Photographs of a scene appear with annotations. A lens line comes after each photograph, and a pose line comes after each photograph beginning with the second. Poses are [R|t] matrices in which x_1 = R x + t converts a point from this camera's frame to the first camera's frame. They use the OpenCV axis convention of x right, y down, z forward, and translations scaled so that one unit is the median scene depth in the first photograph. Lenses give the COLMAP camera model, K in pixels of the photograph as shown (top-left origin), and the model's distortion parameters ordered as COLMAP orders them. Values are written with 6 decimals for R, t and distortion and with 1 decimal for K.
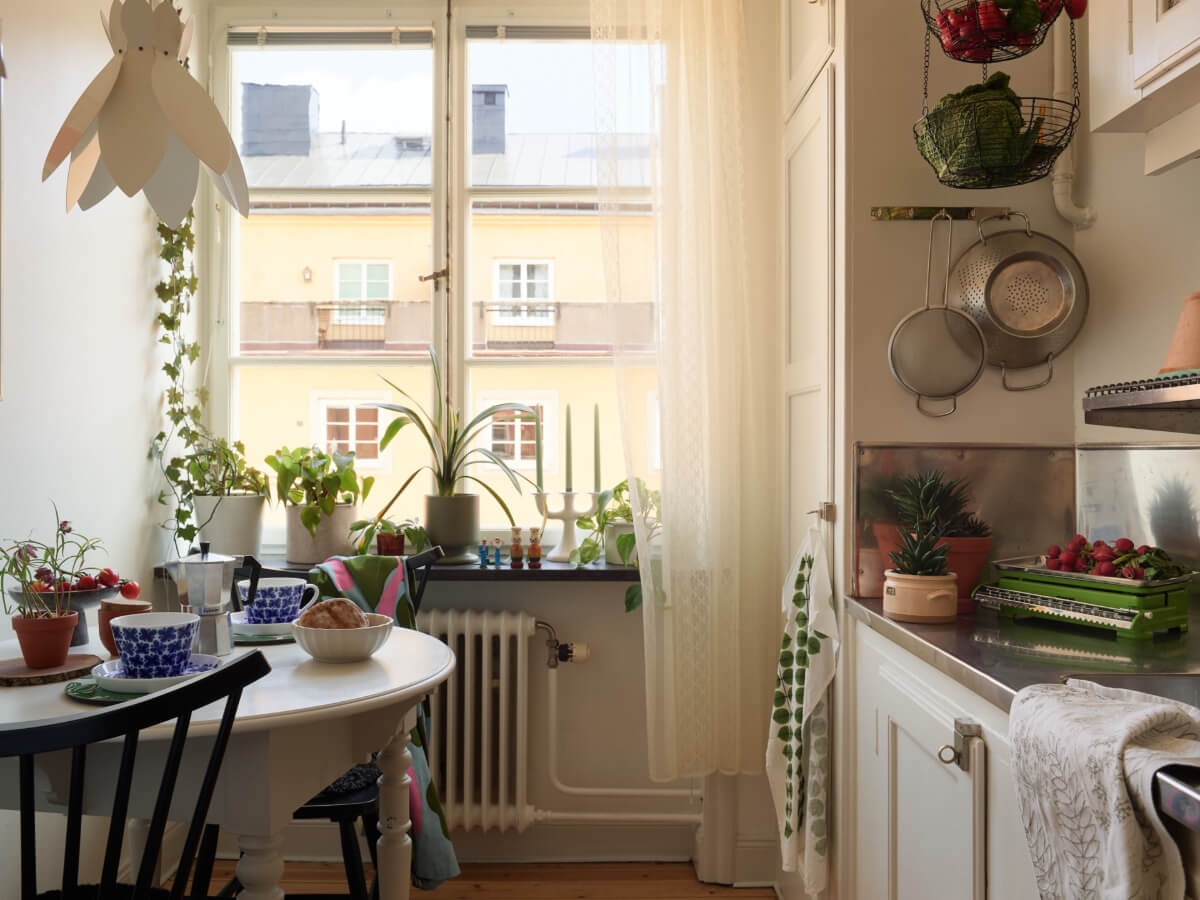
lens RADIAL K [[1038.9, 0, 600.8], [0, 1038.9, 457.6], [0, 0, 1]] dist [-0.038258, 0.004714]
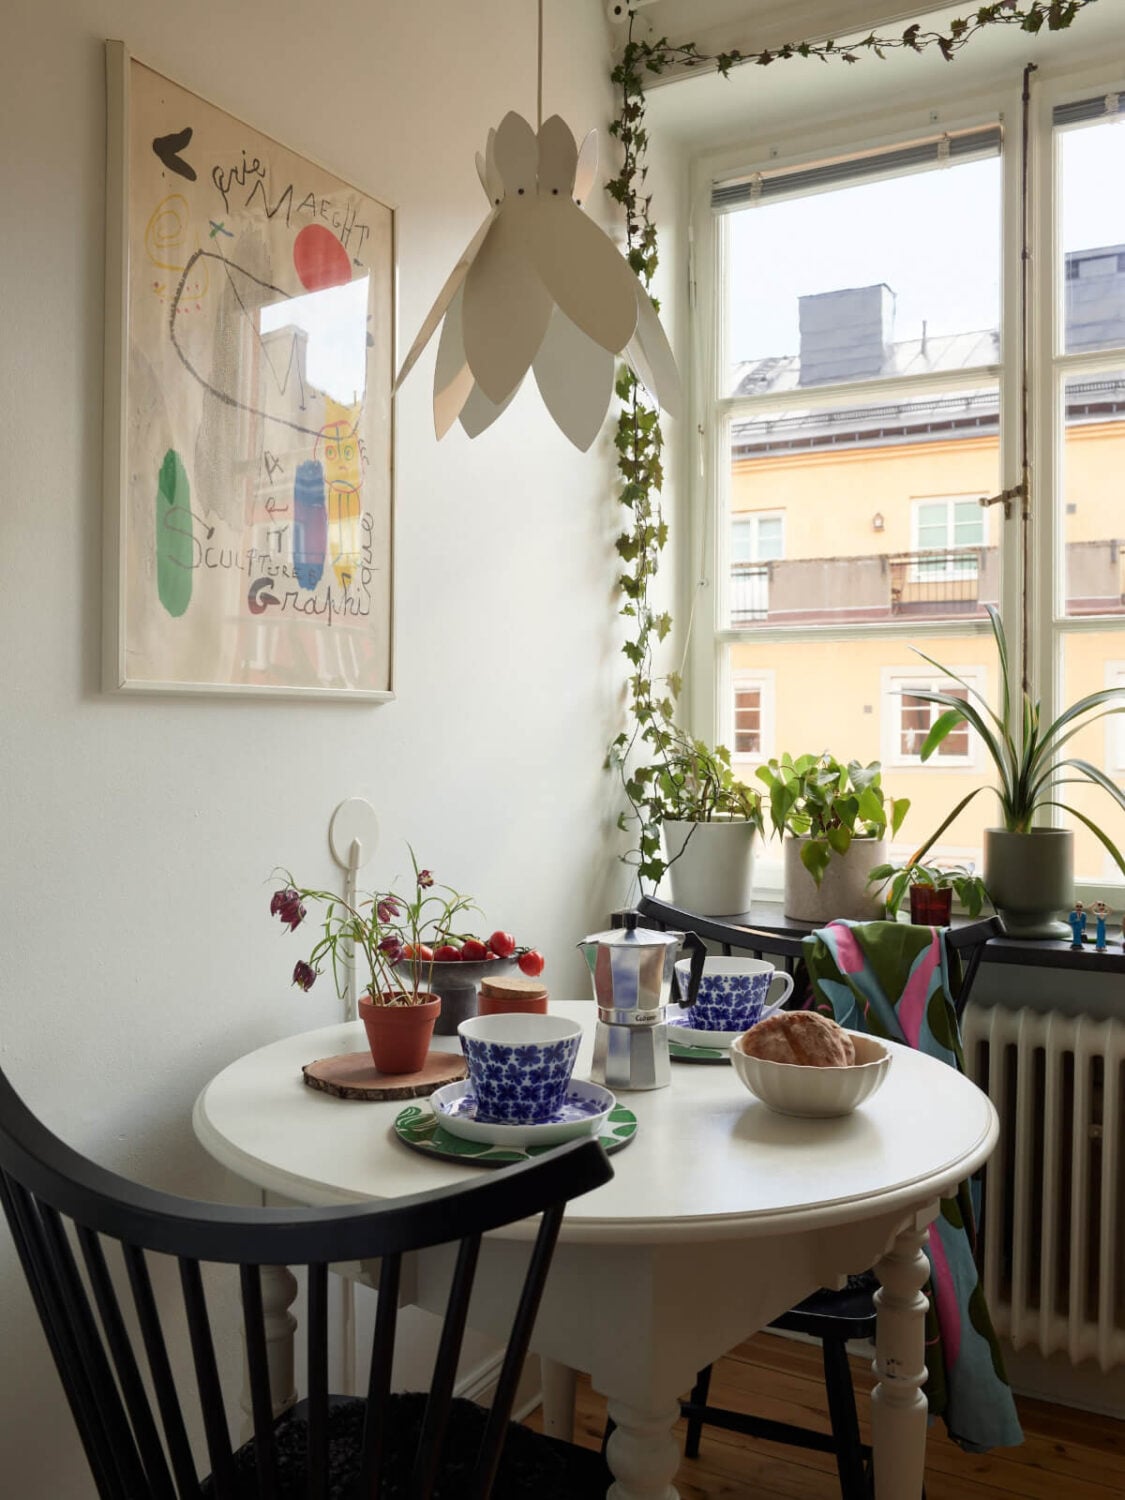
lens RADIAL K [[1292.5, 0, 560.0], [0, 1292.5, 744.6], [0, 0, 1]] dist [-0.030773, 0.009569]
pose [[0.865778, 0.004565, -0.500407, 0.005873], [-0.006465, 0.999977, -0.002063, -0.014823], [0.500386, 0.005021, 0.865788, 0.162572]]
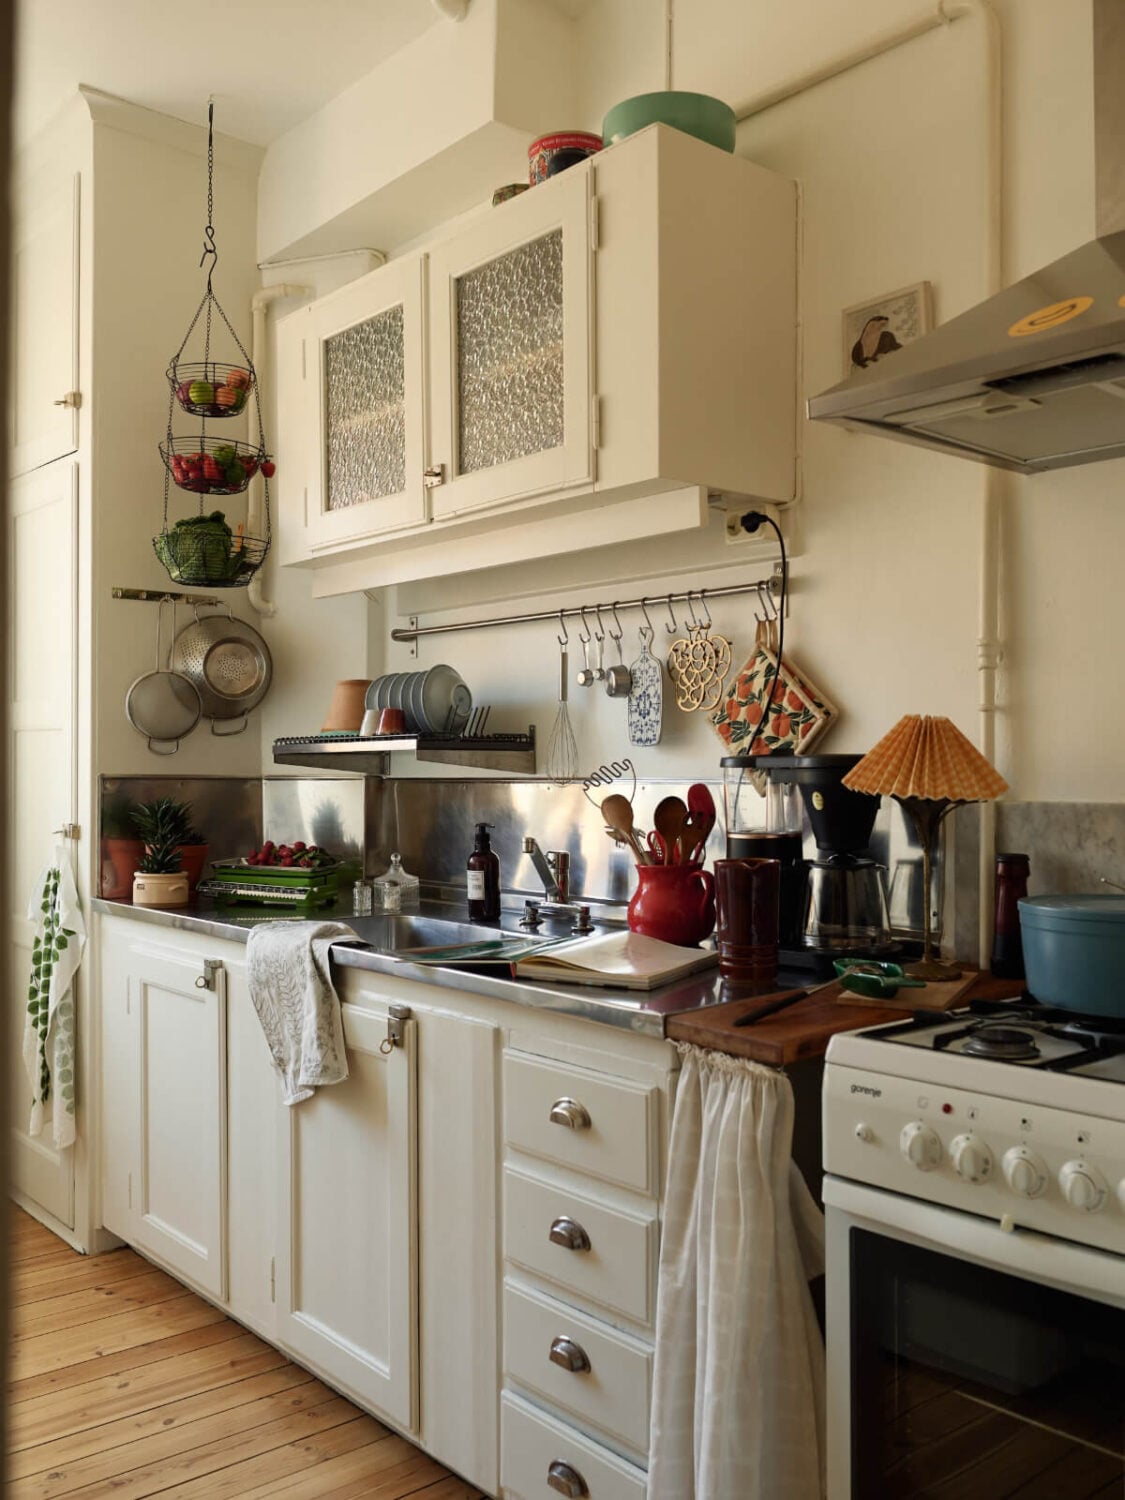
lens RADIAL K [[1328.5, 0, 562.0], [0, 1328.5, 769.9], [0, 0, 1]] dist [0.004809, -0.008100]
pose [[0.768570, -0.000272, 0.639766, -0.263499], [0.003196, 0.999989, -0.003414, -0.010122], [-0.639758, 0.004669, 0.768562, -0.442033]]
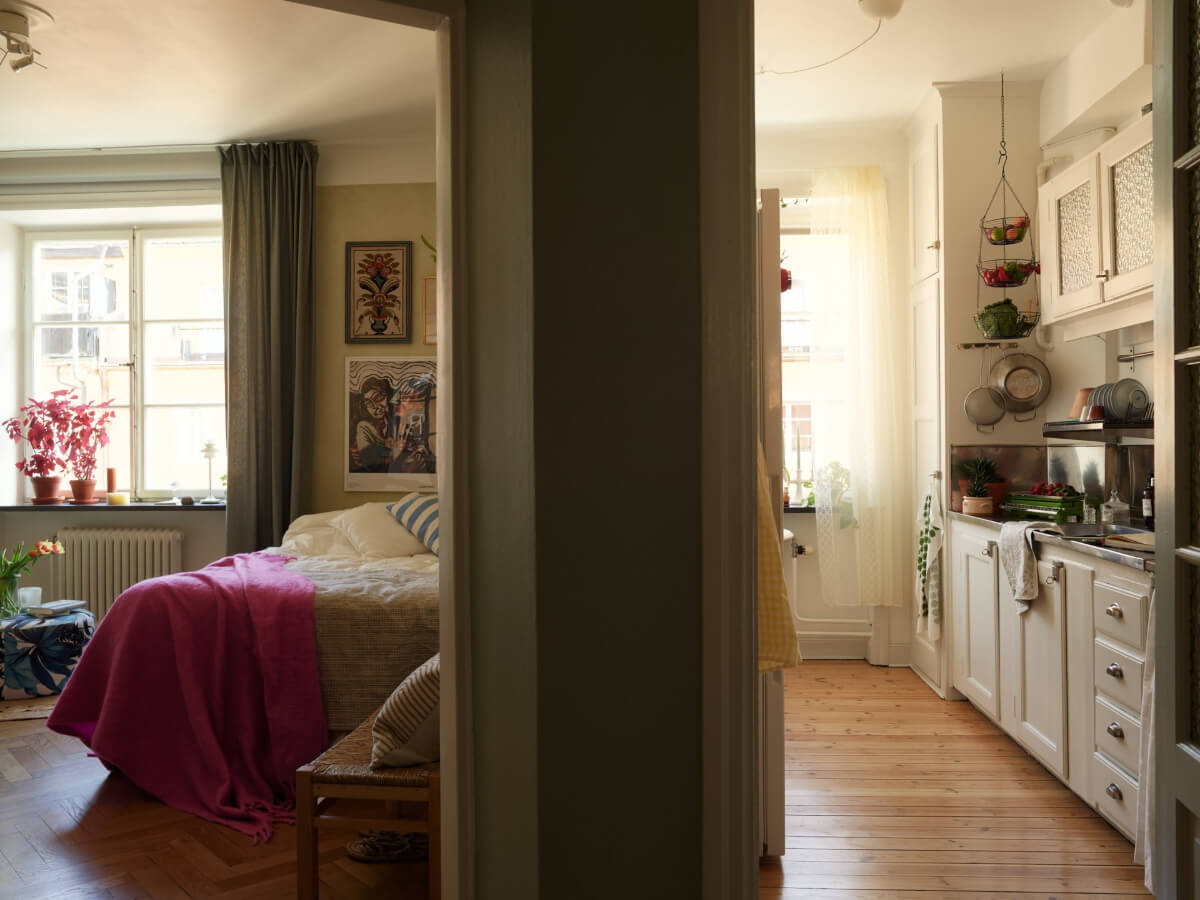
lens RADIAL K [[1034.0, 0, 598.5], [0, 1034.0, 443.2], [0, 0, 1]] dist [-0.030773, 0.009569]
pose [[0.996880, -0.009298, -0.078382, -0.271253], [0.008737, 0.999934, -0.007492, -0.005441], [0.078446, 0.006784, 0.996895, -1.031647]]
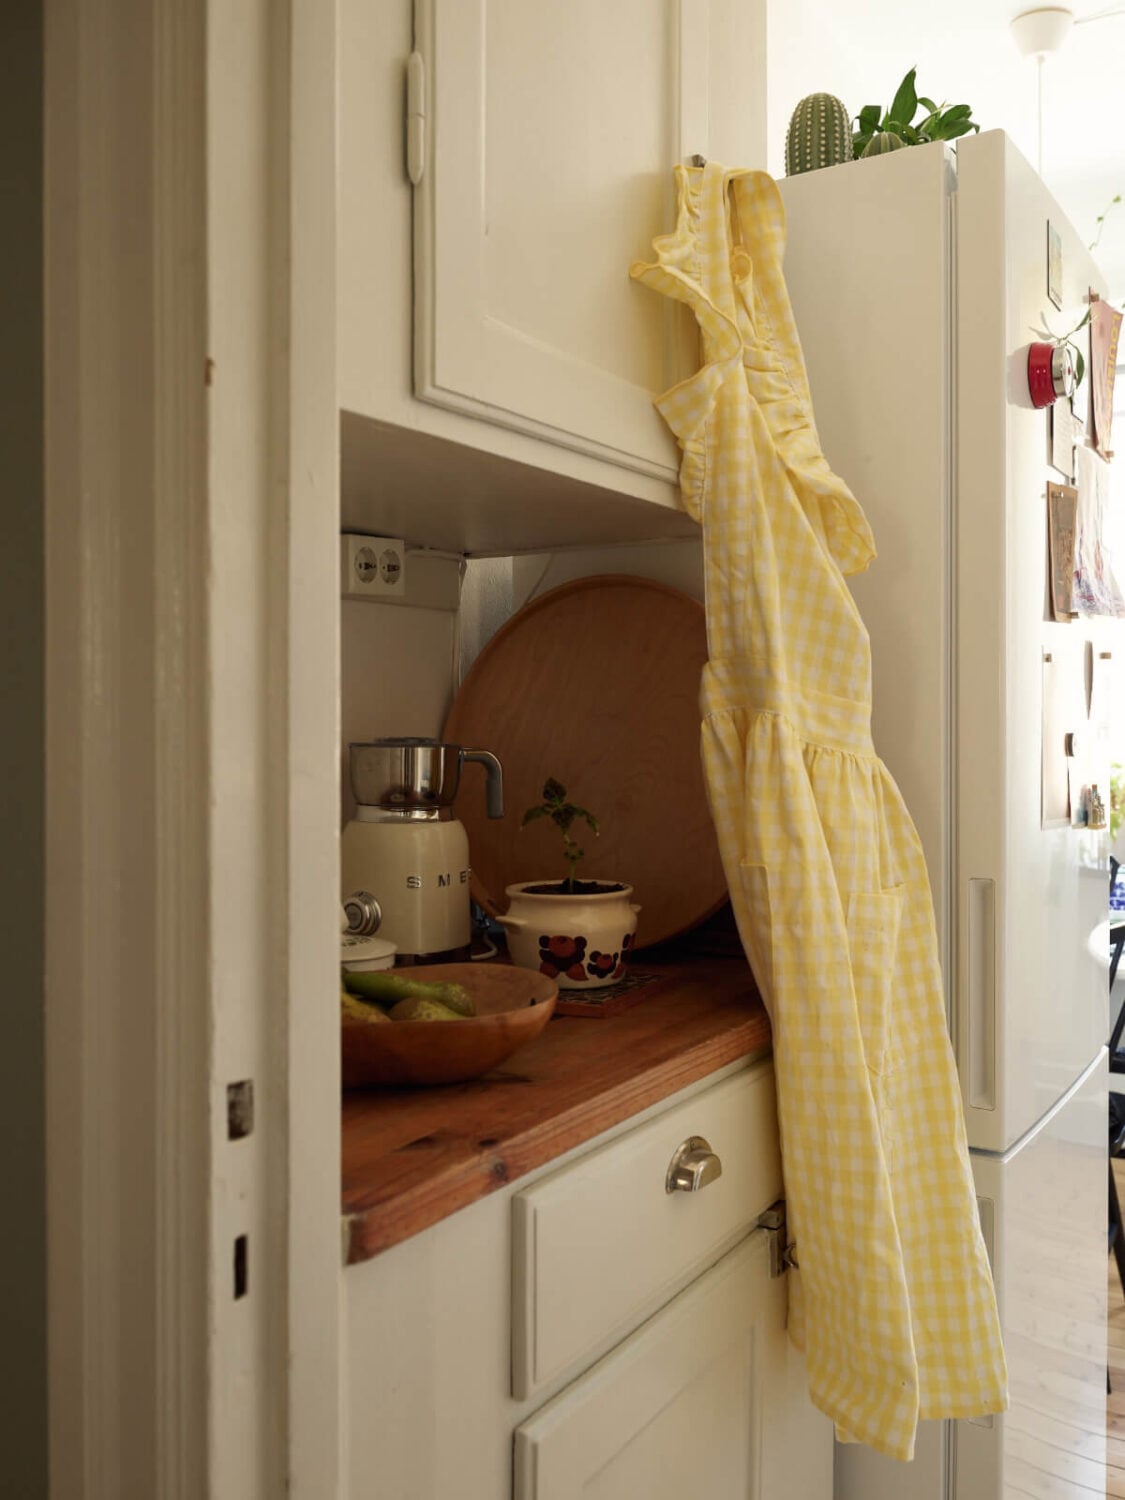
lens RADIAL K [[1289.5, 0, 562.6], [0, 1289.5, 719.6], [0, 0, 1]] dist [-0.008105, 0.005573]
pose [[0.840672, -0.001452, -0.541543, -0.038371], [-0.002457, 0.999976, -0.006495, -0.037630], [0.541539, 0.006790, 0.840648, -0.472867]]
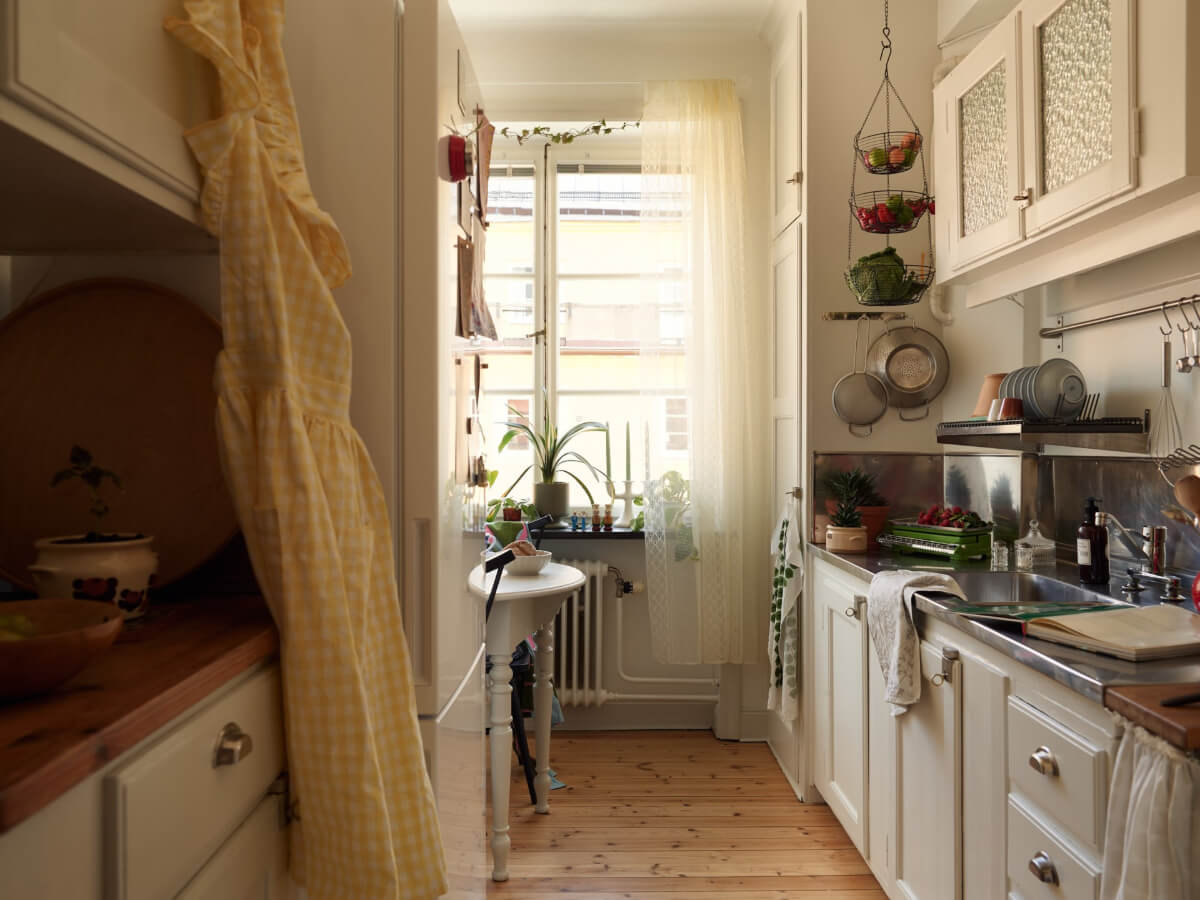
lens RADIAL K [[1034.0, 0, 598.5], [0, 1034.0, 443.2], [0, 0, 1]] dist [-0.030773, 0.009569]
pose [[0.999999, -0.000988, -0.000868, -0.077015], [0.000986, 0.999997, -0.002230, -0.018654], [0.000870, 0.002229, 0.999997, -0.513913]]
